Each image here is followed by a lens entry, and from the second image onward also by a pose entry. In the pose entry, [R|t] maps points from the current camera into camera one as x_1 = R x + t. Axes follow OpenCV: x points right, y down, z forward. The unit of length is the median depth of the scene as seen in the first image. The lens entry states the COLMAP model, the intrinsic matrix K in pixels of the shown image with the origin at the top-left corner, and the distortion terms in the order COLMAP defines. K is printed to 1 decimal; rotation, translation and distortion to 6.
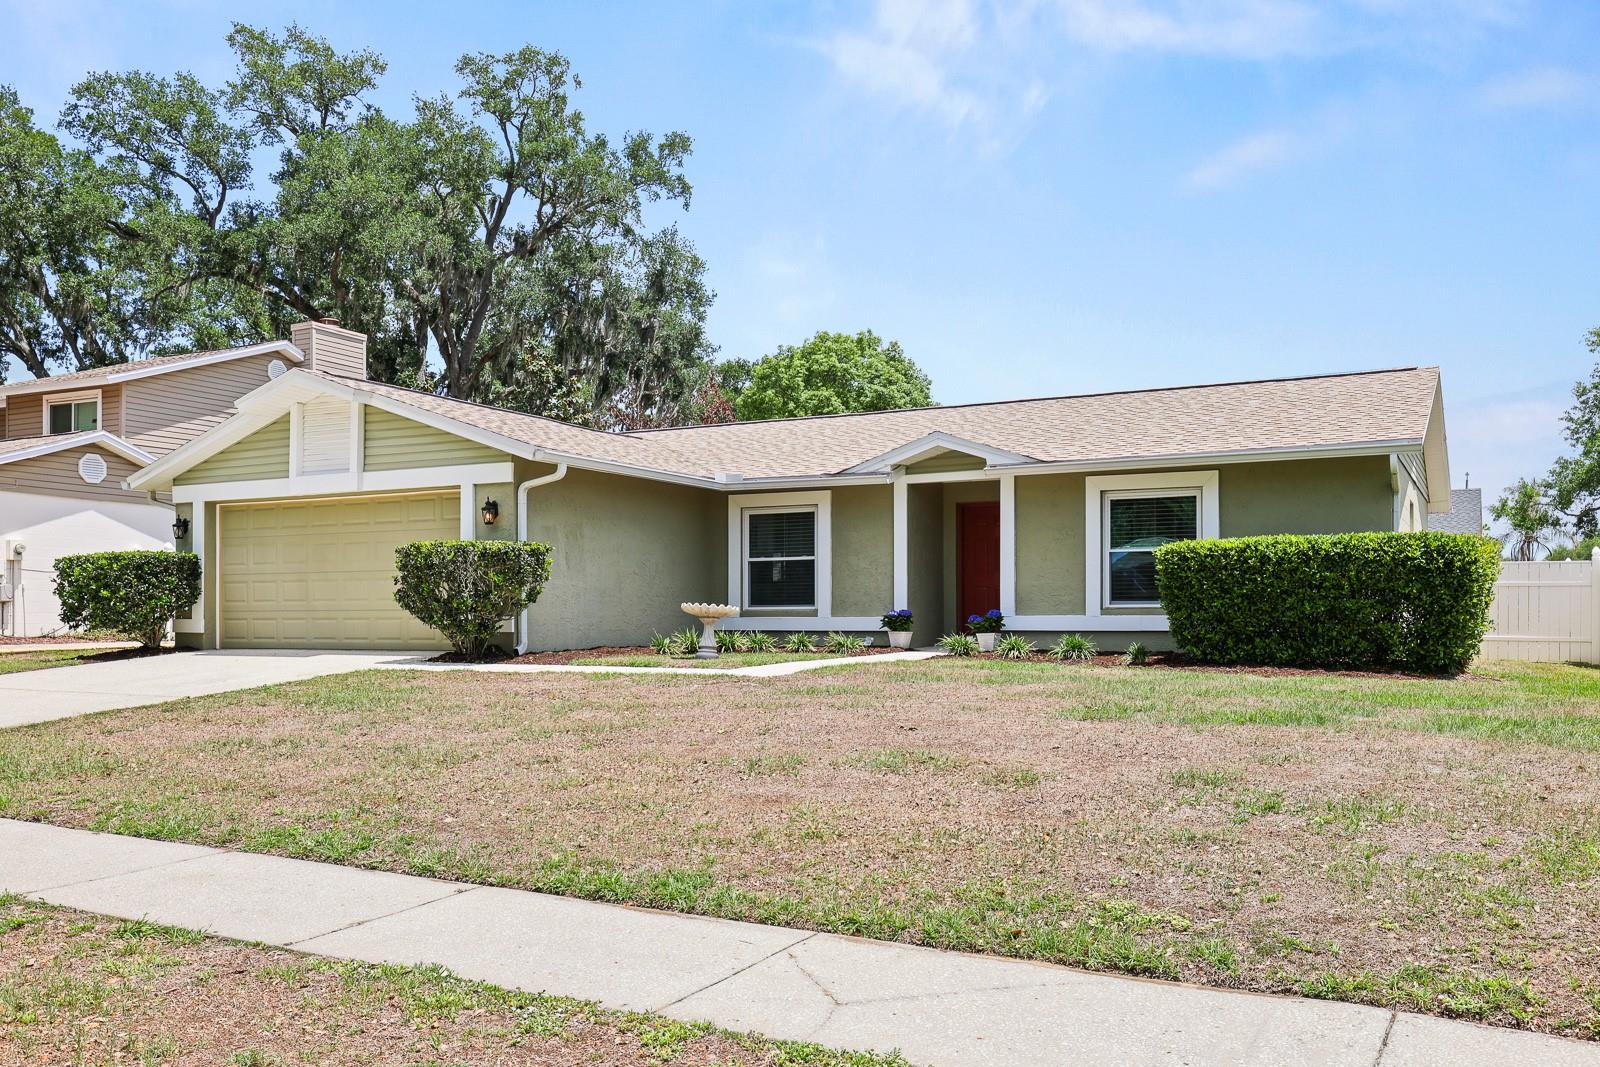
lens RADIAL K [[1174.1, 0, 828.8], [0, 1174.1, 607.7], [0, 0, 1]] dist [0.011727, 0.006240]
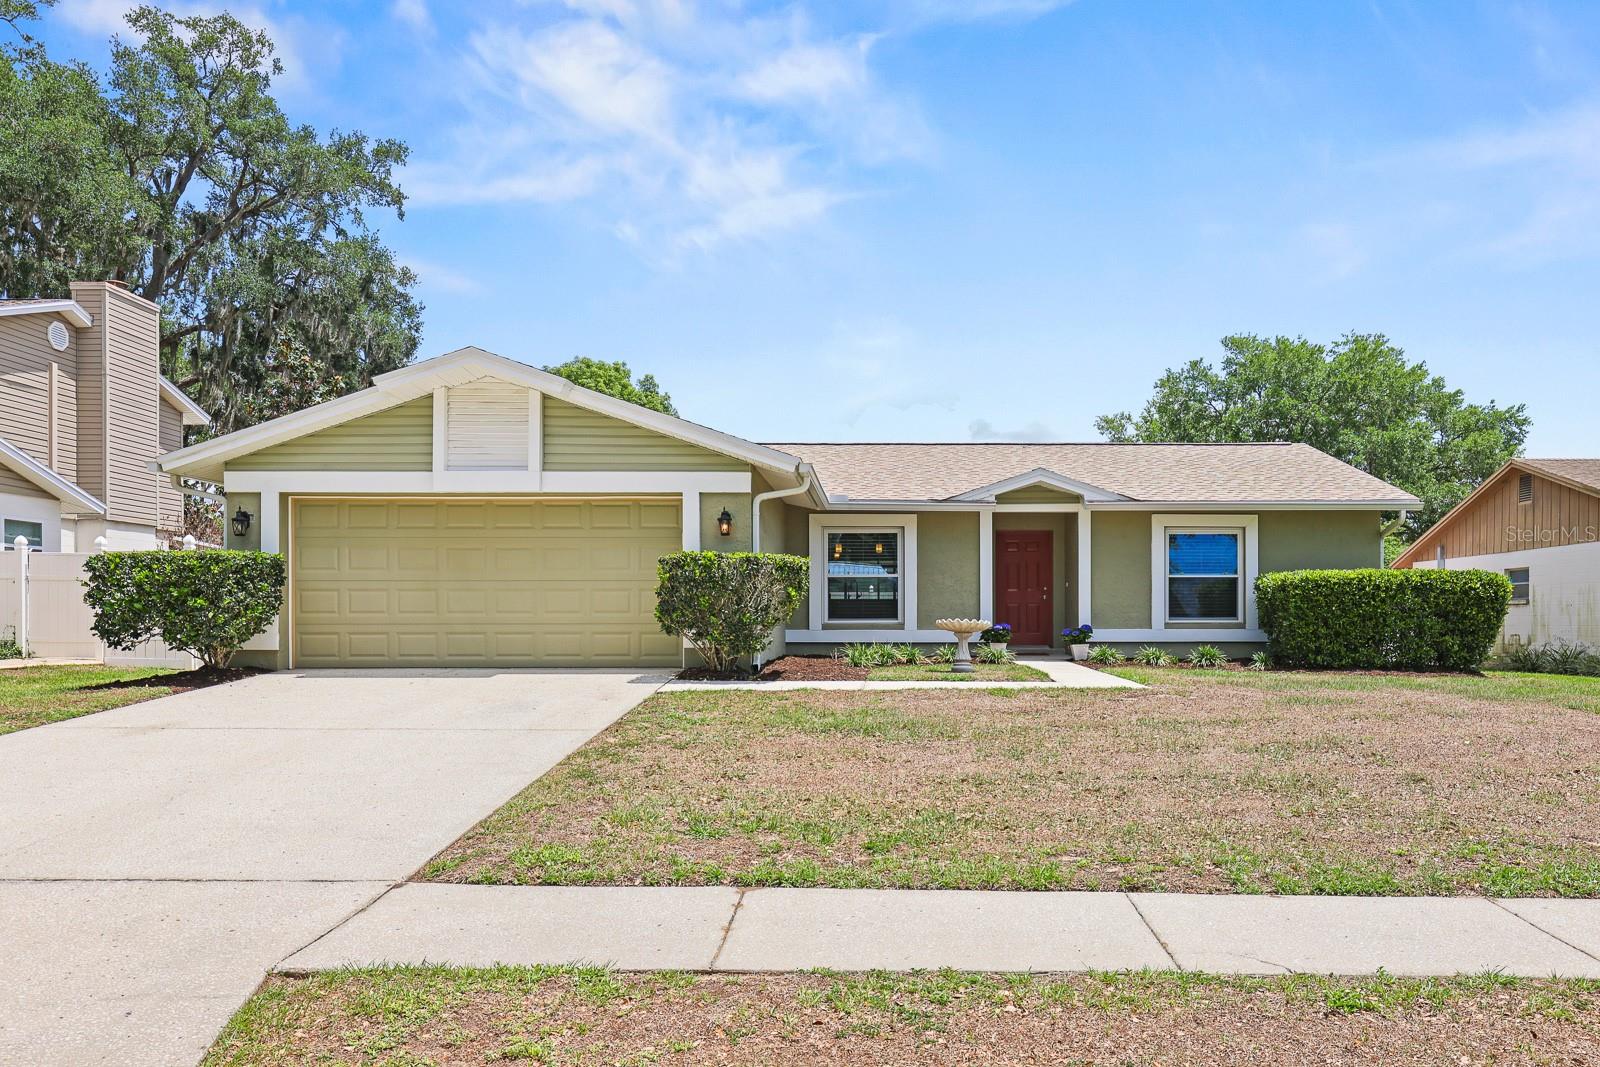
lens RADIAL K [[1003.5, 0, 884.6], [0, 1003.5, 628.4], [0, 0, 1]] dist [0.005761, -0.001272]
pose [[0.903854, -0.000167, 0.427840, -0.452846], [-0.005011, 0.999927, 0.010976, -0.003956], [-0.427811, -0.012064, 0.903788, 0.175634]]
